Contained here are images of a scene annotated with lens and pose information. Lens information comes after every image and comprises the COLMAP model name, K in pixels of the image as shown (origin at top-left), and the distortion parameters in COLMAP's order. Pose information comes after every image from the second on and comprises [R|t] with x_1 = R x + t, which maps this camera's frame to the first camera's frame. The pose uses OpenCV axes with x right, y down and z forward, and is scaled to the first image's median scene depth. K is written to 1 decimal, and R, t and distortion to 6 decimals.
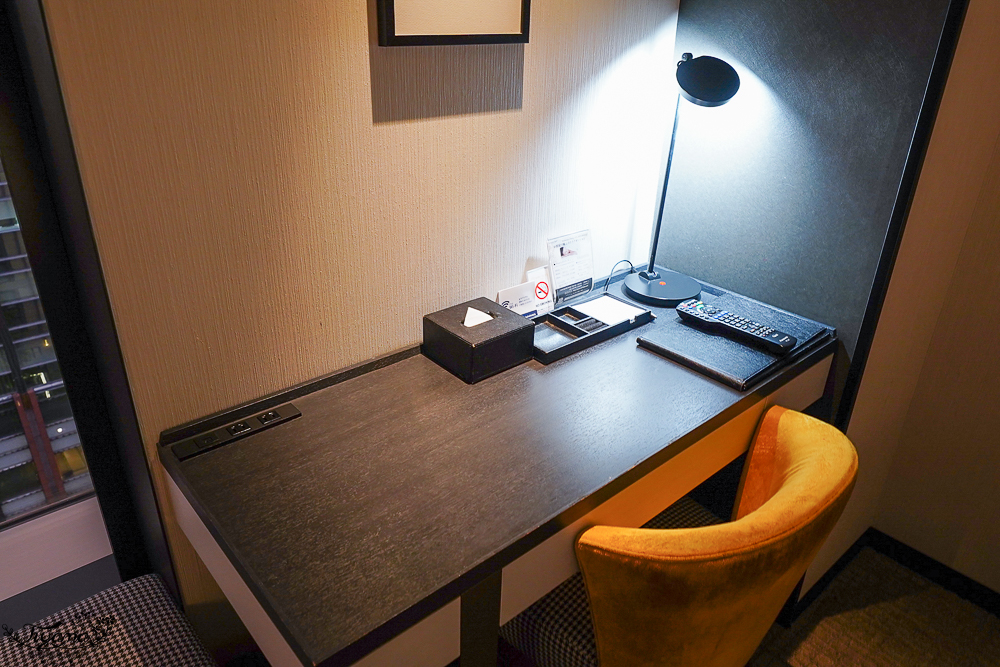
lens RADIAL K [[694.2, 0, 494.7], [0, 694.2, 330.6], [0, 0, 1]] dist [-0.000393, 0.004516]
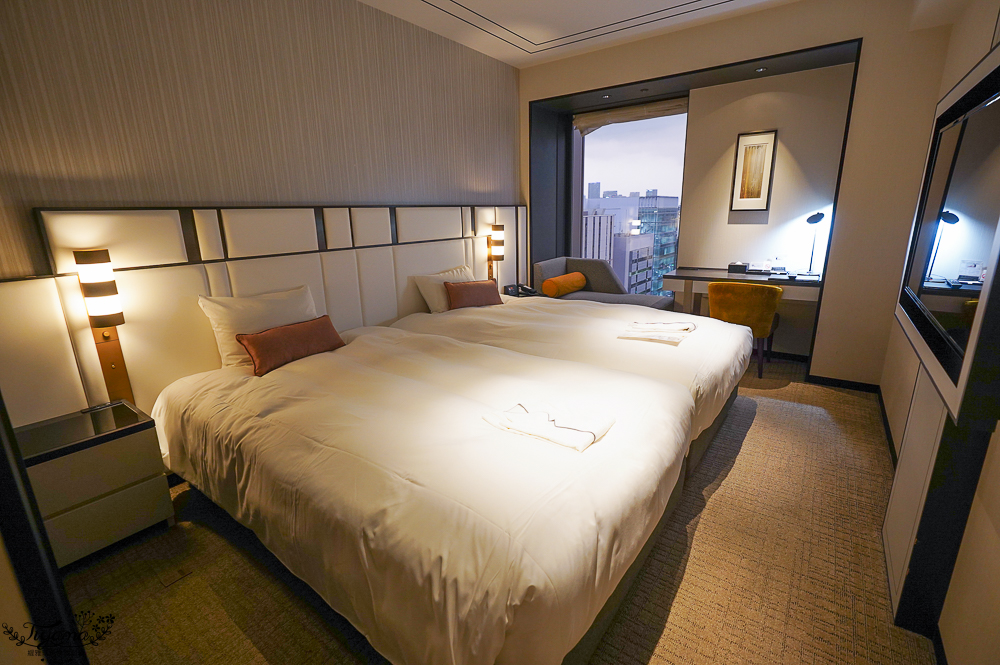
lens RADIAL K [[448.7, 0, 495.3], [0, 448.7, 330.9], [0, 0, 1]] dist [-0.017281, 0.005175]
pose [[0.215143, 0.217204, -0.952122, 2.704963], [-0.396658, 0.910345, 0.118044, 0.722983], [0.892399, 0.352271, 0.282010, -1.260483]]
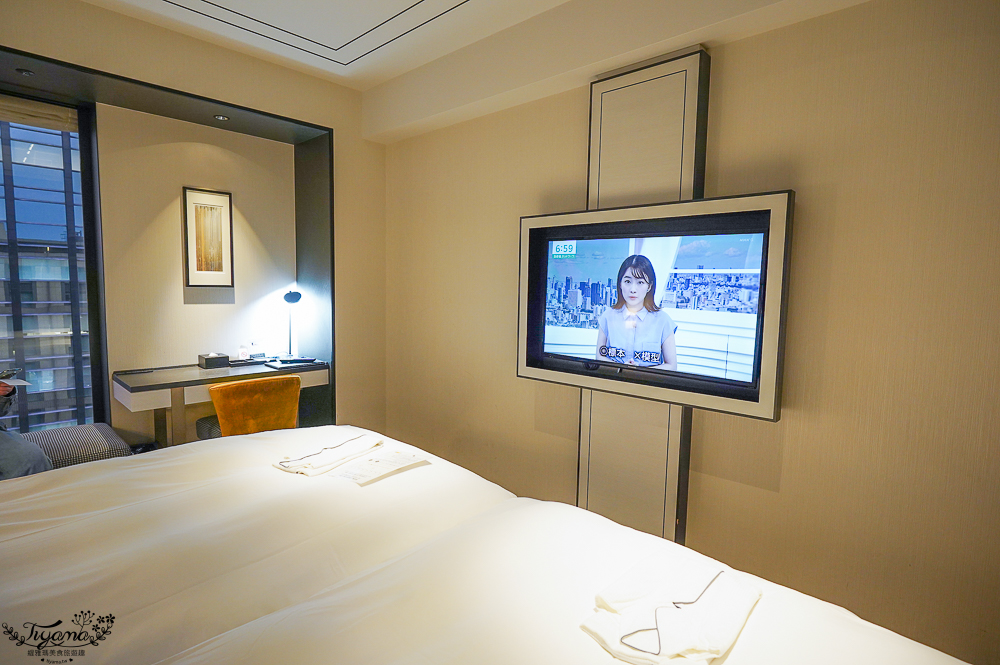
lens RADIAL K [[511.9, 0, 499.4], [0, 511.9, 329.5], [0, 0, 1]] dist [-0.005623, -0.001099]
pose [[0.995223, -0.015134, 0.096452, 1.224158], [0.048080, 0.935786, -0.349274, 0.872908], [-0.084973, 0.352242, 0.932043, -1.707745]]
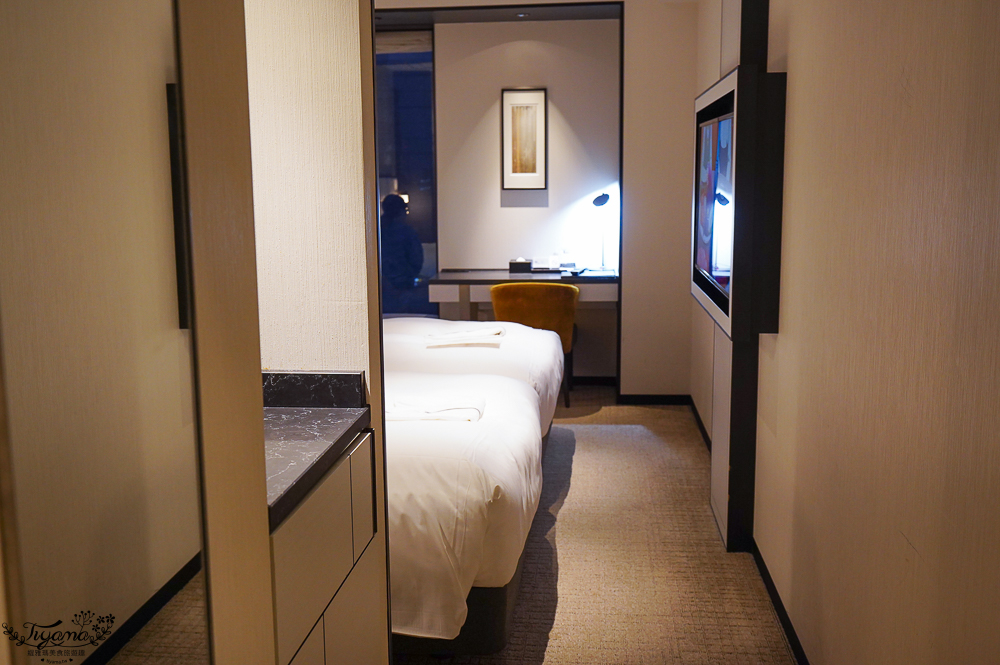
lens RADIAL K [[974.4, 0, 504.0], [0, 974.4, 329.5], [0, 0, 1]] dist [-0.040218, 0.000000]
pose [[0.689057, 0.079826, -0.720297, 3.550589], [-0.291094, 0.940698, -0.174217, 1.213949], [0.663675, 0.329720, 0.671432, -2.310617]]
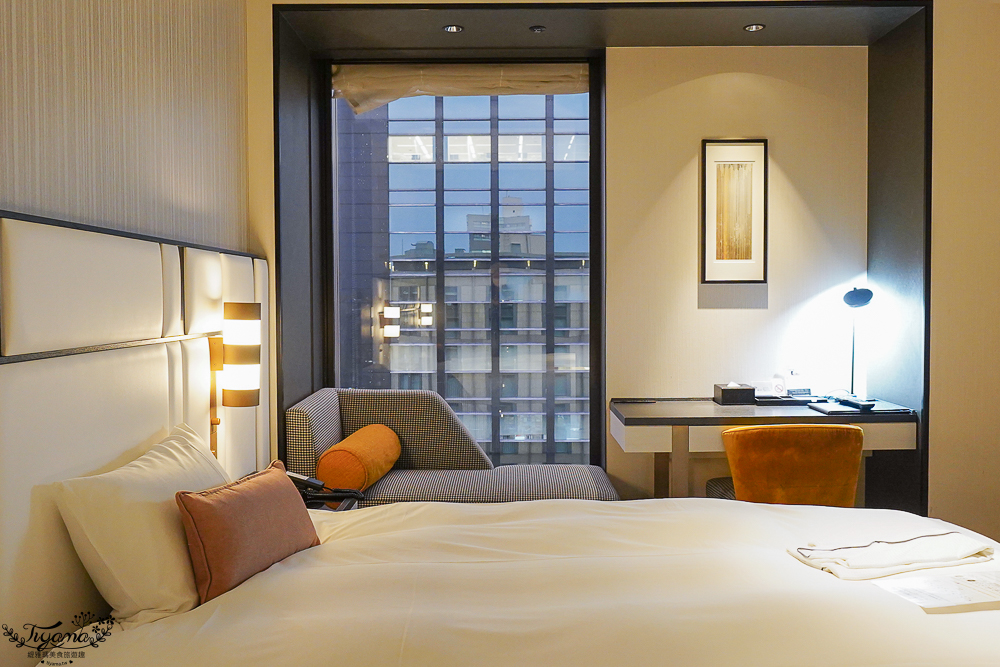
lens RADIAL K [[853.8, 0, 499.4], [0, 853.8, 325.7], [0, 0, 1]] dist [-0.001652, -0.005631]
pose [[0.749223, -0.008552, -0.662263, 1.341314], [-0.265563, 0.912141, -0.312211, 0.942295], [0.606747, 0.409788, 0.681125, -1.629437]]
